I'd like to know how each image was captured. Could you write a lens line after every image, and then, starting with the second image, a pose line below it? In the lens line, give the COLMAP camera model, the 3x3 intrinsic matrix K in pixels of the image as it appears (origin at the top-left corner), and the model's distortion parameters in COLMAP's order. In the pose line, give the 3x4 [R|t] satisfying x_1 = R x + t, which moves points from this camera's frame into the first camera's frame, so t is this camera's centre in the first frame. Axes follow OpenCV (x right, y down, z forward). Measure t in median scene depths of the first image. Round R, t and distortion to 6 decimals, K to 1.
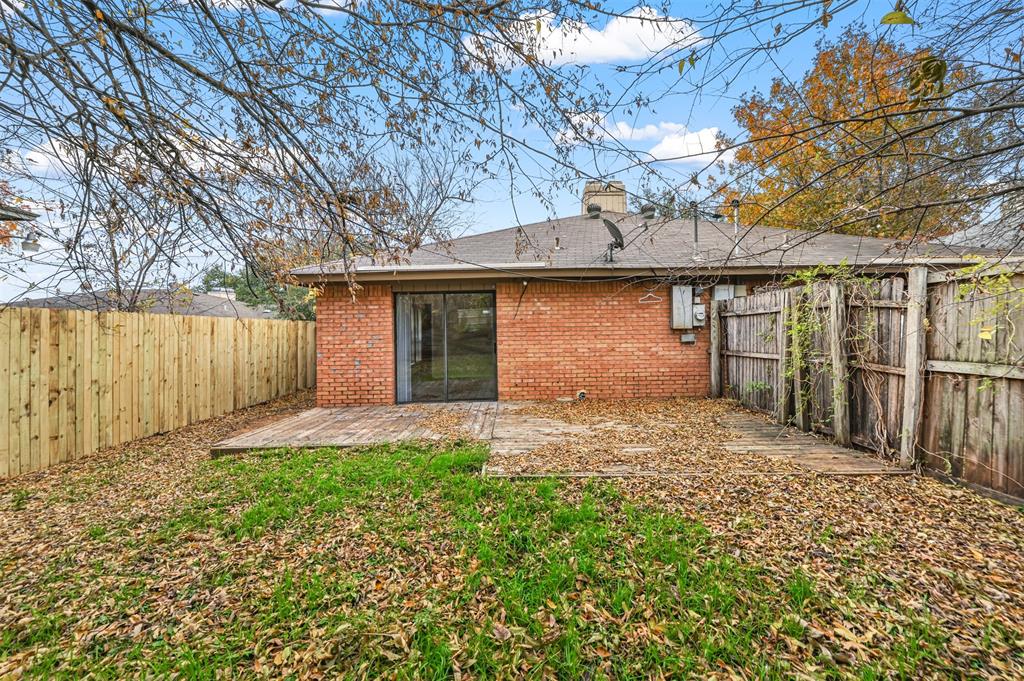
lens RADIAL K [[404.3, 0, 511.9], [0, 404.3, 332.6], [0, 0, 1]] dist [-0.000440, 0.000313]
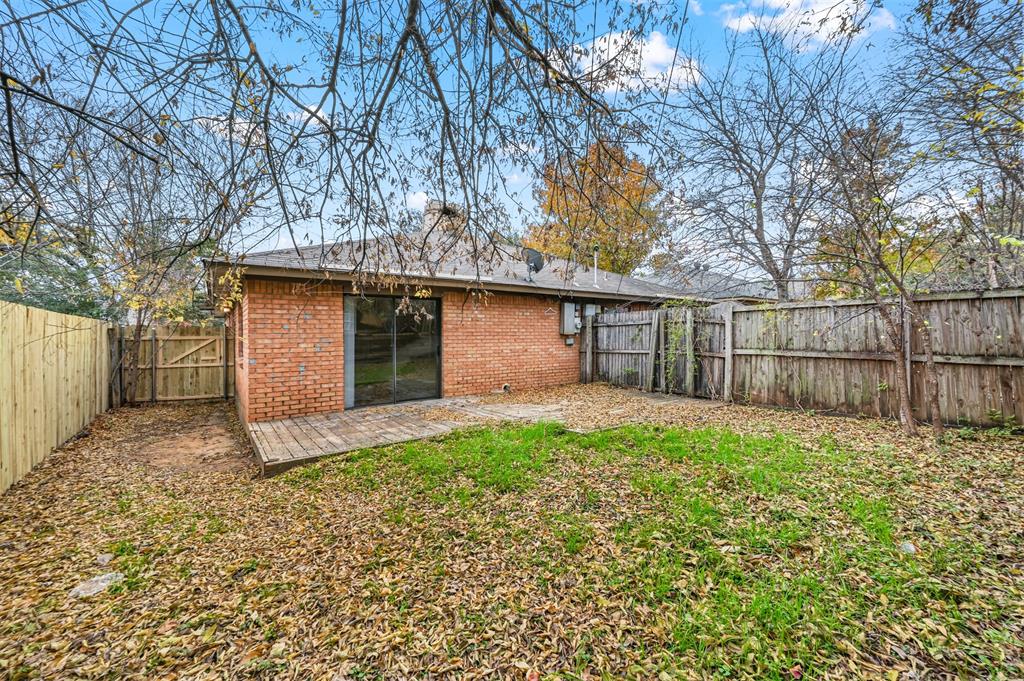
lens RADIAL K [[404.3, 0, 507.9], [0, 404.3, 343.5], [0, 0, 1]] dist [-0.000440, 0.000313]
pose [[0.814493, -0.002430, 0.580168, -0.558164], [0.000158, 0.999992, 0.003967, 0.016059], [-0.580173, -0.003139, 0.814487, -0.005681]]
